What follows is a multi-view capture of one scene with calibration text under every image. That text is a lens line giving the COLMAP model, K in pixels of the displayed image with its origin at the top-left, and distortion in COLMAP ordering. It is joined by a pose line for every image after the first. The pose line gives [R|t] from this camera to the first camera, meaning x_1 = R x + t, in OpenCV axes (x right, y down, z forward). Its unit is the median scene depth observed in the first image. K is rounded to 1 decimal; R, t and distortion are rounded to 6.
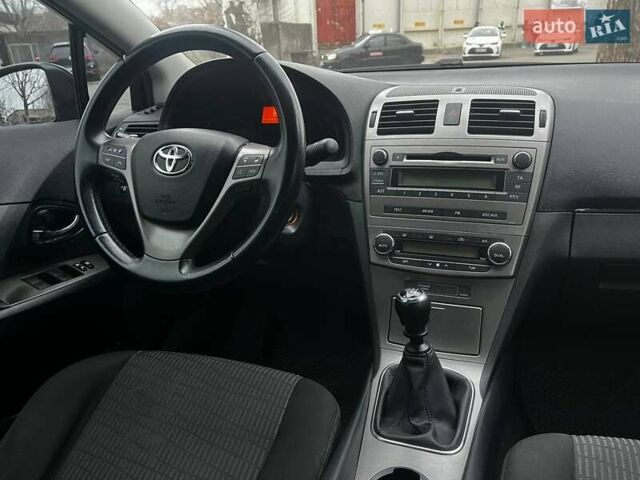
lens RADIAL K [[489.6, 0, 328.3], [0, 489.6, 244.4], [0, 0, 1]] dist [0.084147, -0.116601]
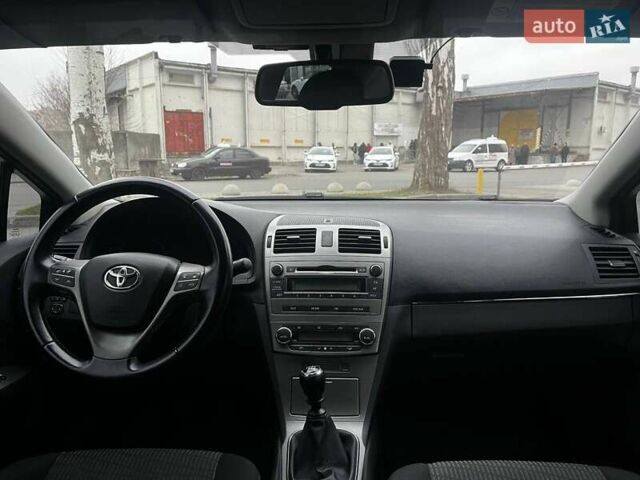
lens RADIAL K [[489.6, 0, 328.3], [0, 489.6, 244.4], [0, 0, 1]] dist [0.084147, -0.116601]
pose [[0.955325, -0.010048, 0.295387, -0.163169], [0.070308, 0.978459, -0.194102, 0.024933], [-0.287074, 0.206199, 0.935452, -0.316725]]
